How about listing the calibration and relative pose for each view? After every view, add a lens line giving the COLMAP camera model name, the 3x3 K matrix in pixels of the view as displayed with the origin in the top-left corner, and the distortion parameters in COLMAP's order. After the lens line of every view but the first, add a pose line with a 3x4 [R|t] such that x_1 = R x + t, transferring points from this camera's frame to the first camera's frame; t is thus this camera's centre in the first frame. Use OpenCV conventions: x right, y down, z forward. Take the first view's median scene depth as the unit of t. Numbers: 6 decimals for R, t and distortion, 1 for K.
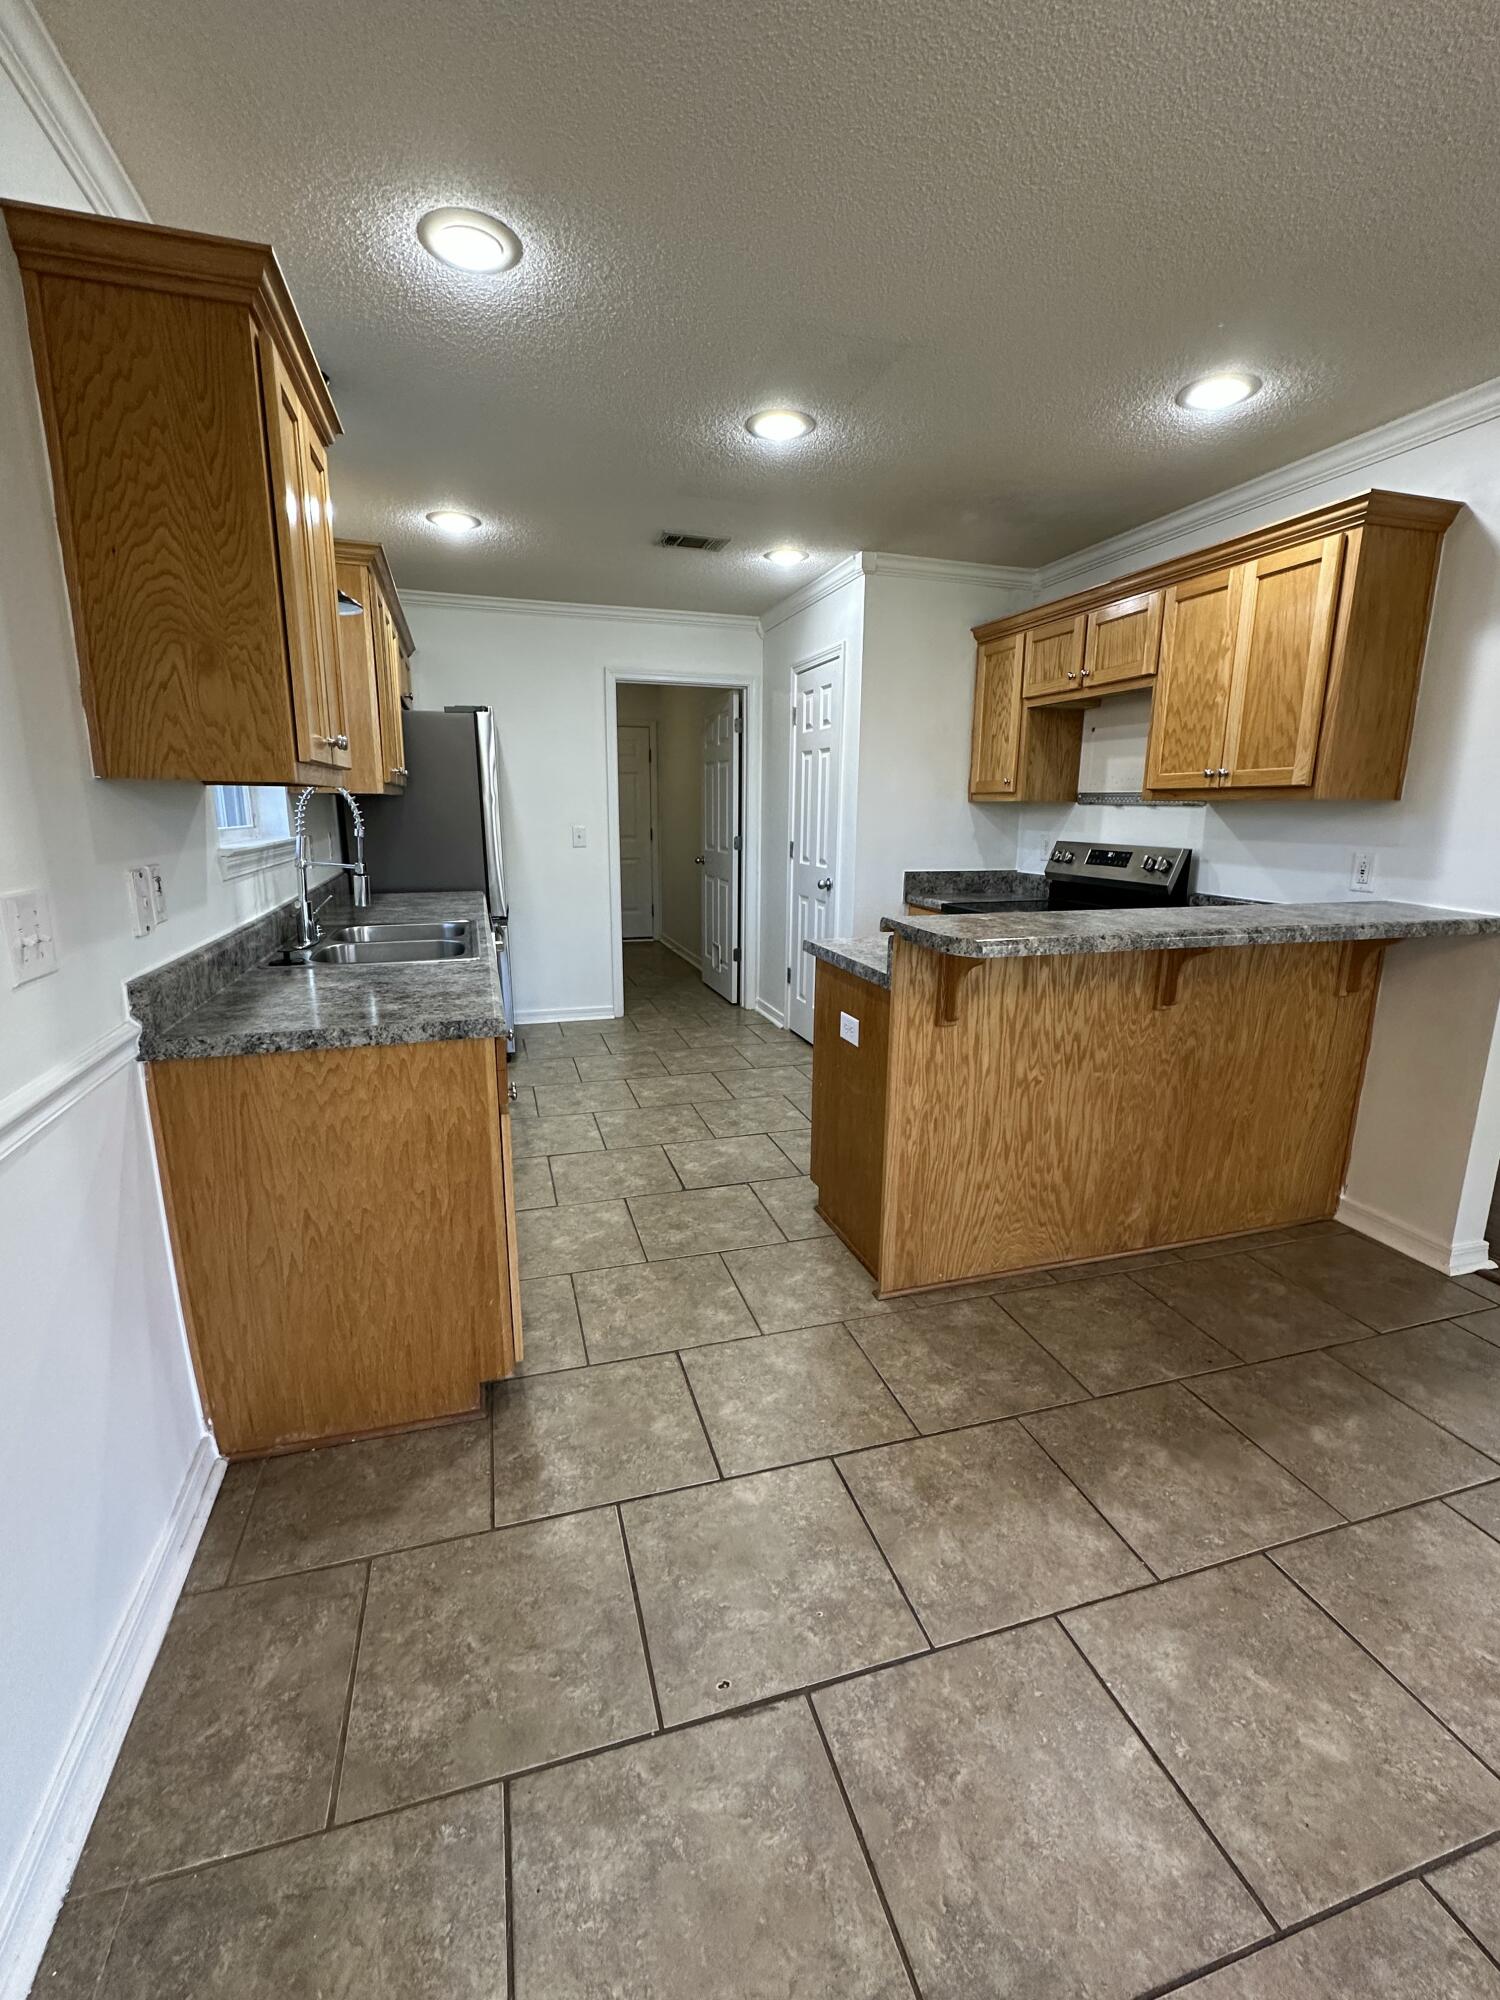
lens RADIAL K [[864.1, 0, 751.2], [0, 864.1, 998.9], [0, 0, 1]] dist [-0.003003, 0.000376]
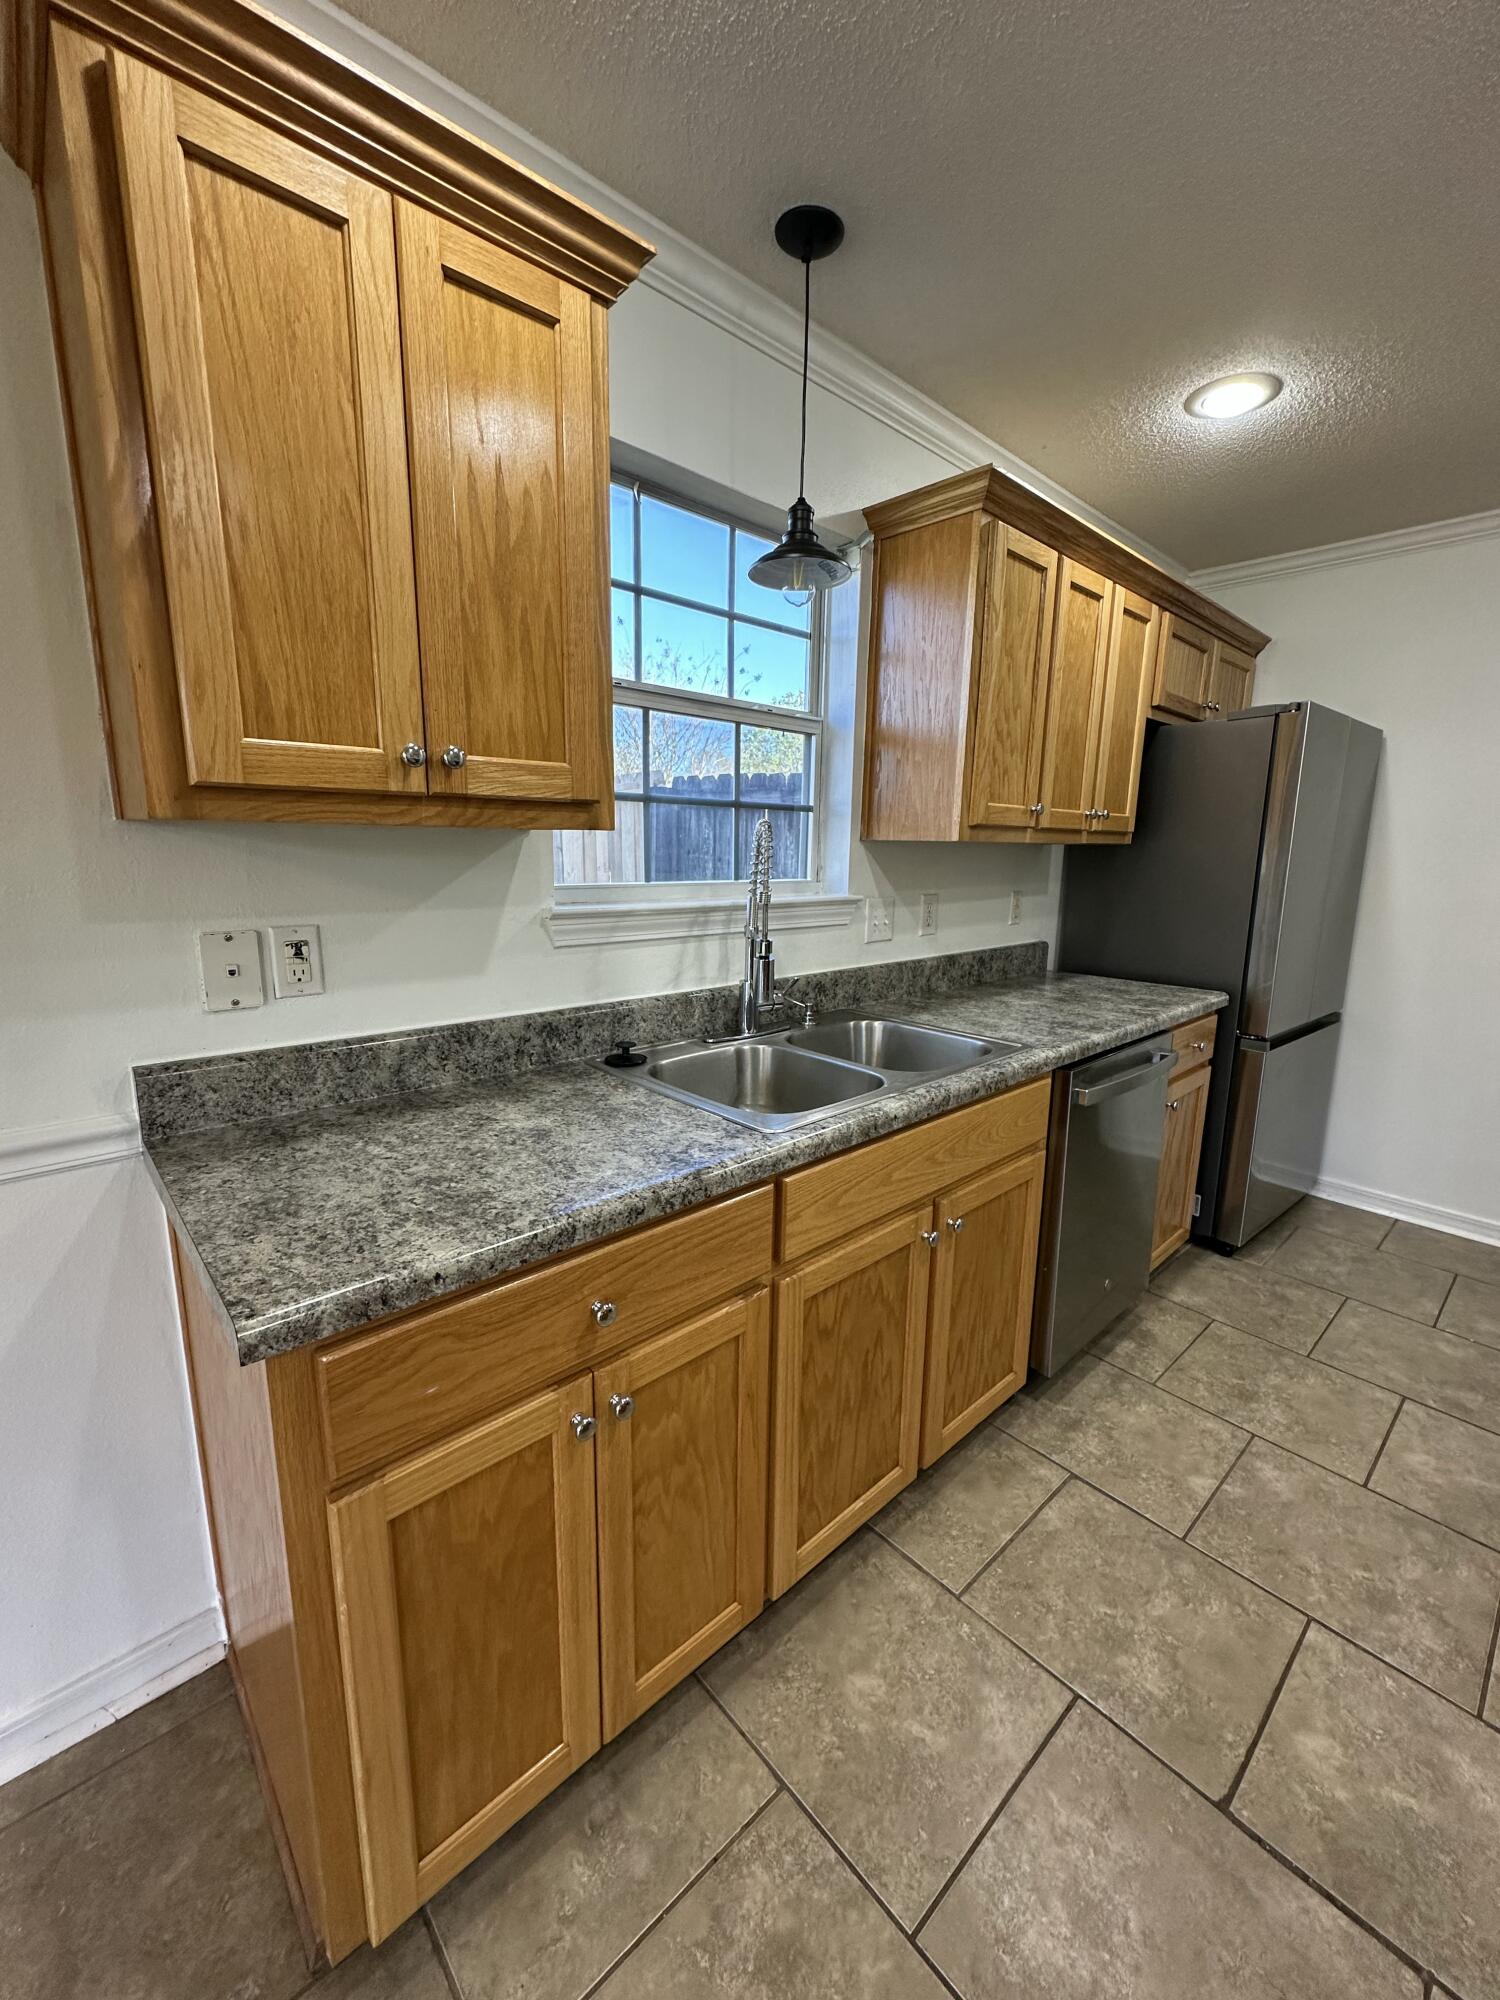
lens RADIAL K [[803.7, 0, 750.9], [0, 803.7, 998.4], [0, 0, 1]] dist [-0.003267, 0.000899]
pose [[0.427205, 0.171145, -0.887809, 0.117951], [-0.210599, 0.973749, 0.086373, -0.163906], [0.879286, 0.150072, 0.452034, 0.701873]]
